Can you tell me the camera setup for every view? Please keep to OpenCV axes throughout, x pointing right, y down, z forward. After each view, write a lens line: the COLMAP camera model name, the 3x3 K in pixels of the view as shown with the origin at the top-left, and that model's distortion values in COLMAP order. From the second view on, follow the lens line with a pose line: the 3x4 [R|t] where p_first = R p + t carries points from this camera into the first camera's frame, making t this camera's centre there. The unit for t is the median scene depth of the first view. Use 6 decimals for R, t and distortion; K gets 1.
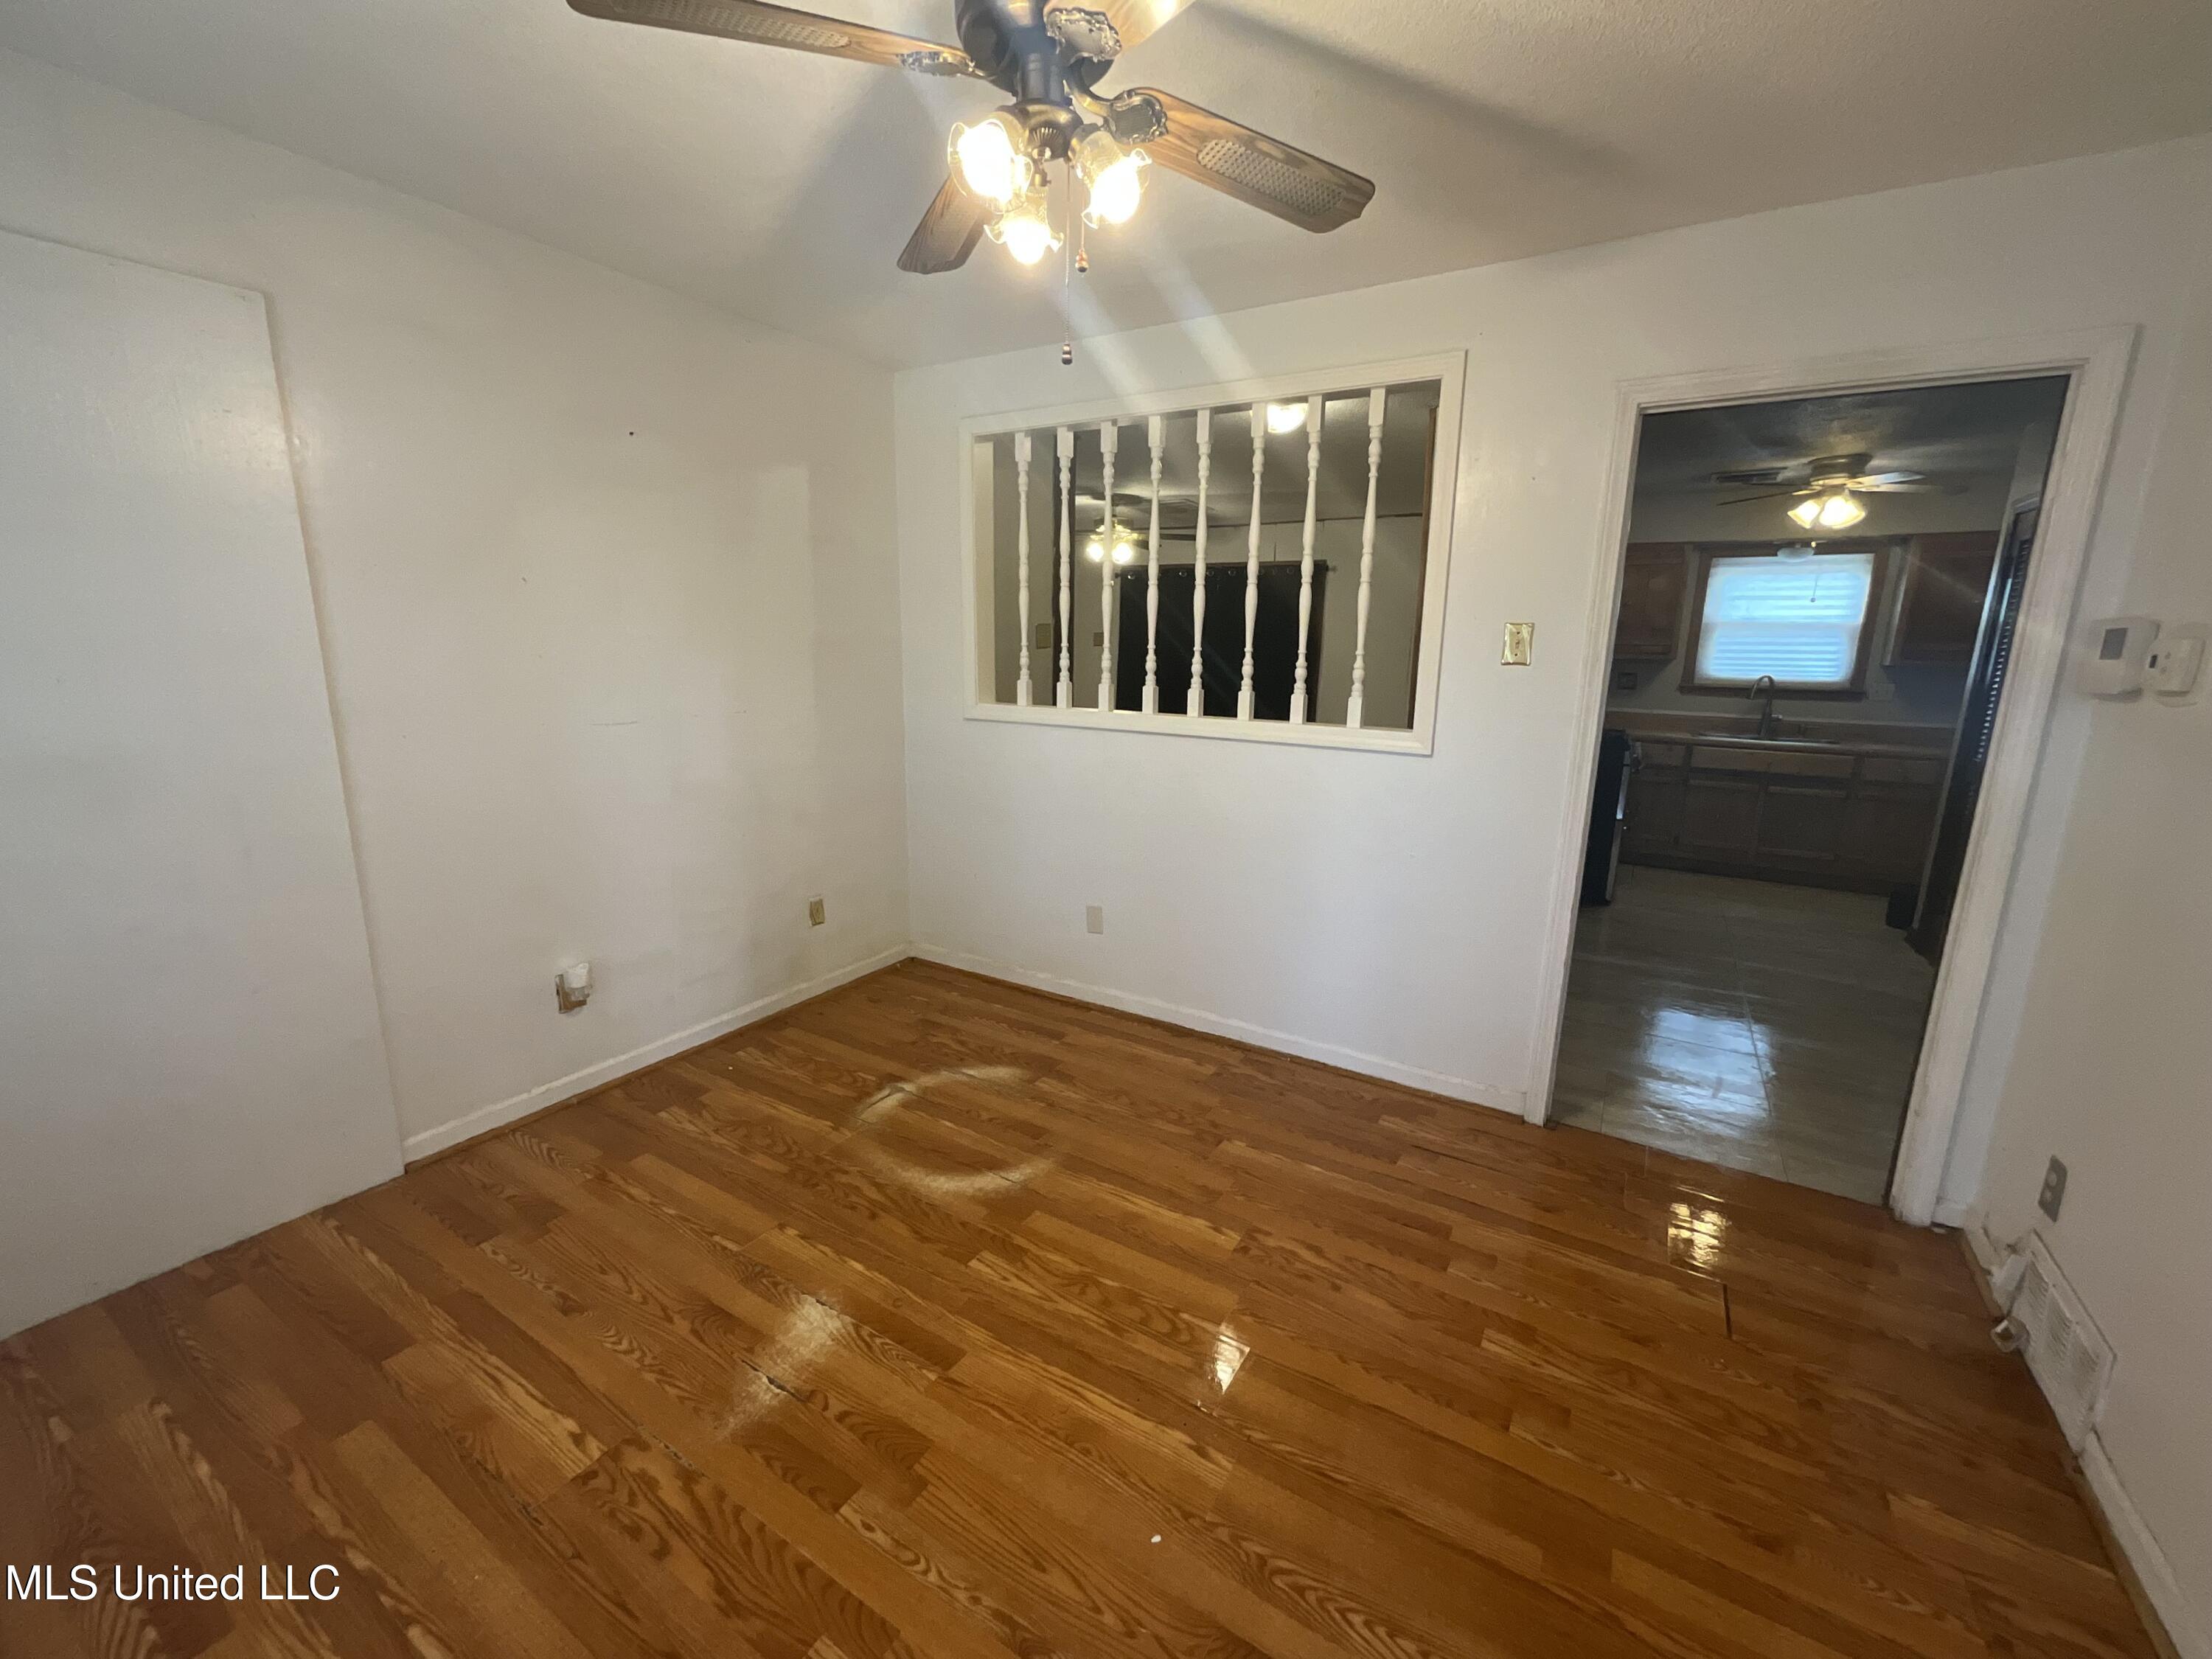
lens RADIAL K [[892.9, 0, 1087.6], [0, 892.9, 828.8], [0, 0, 1]] dist [0.000354, -0.000544]
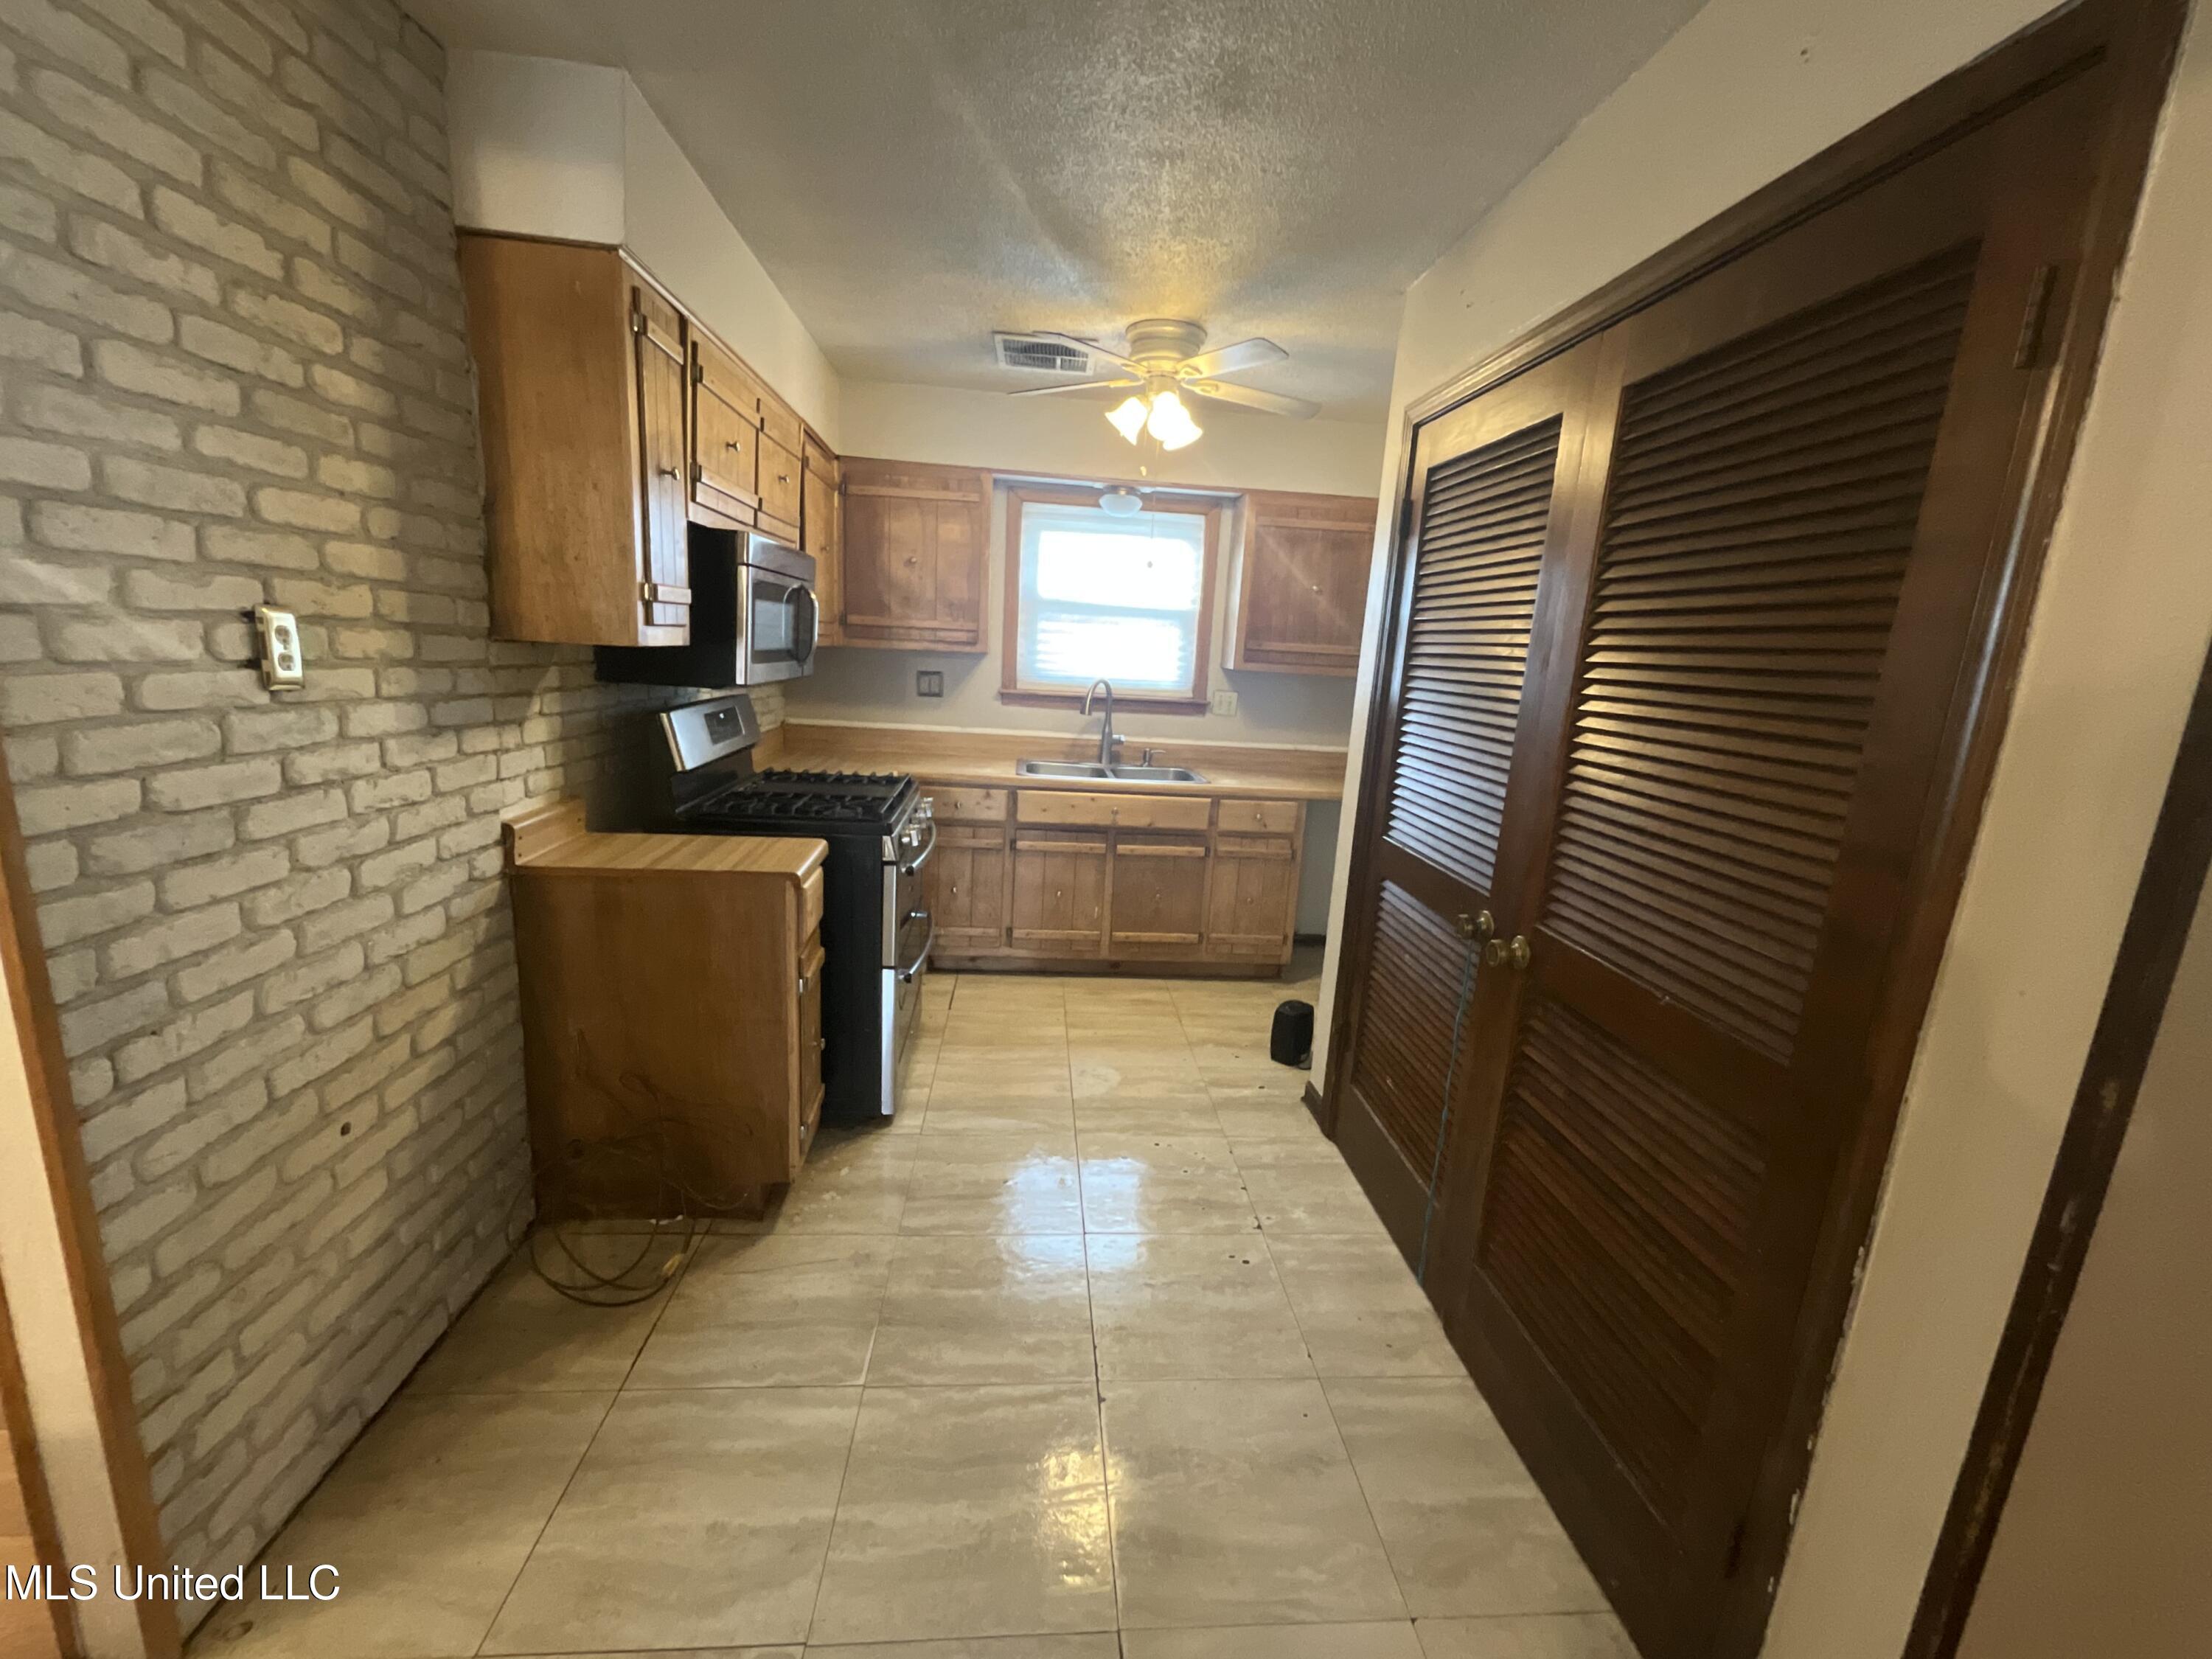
lens RADIAL K [[892.9, 0, 1109.1], [0, 892.9, 831.2], [0, 0, 1]] dist [0.000354, -0.000544]
pose [[0.798458, -0.092017, 0.594977, 0.351631], [0.081586, 0.995672, 0.044499, -0.087678], [-0.596497, 0.013012, 0.802510, 0.453985]]
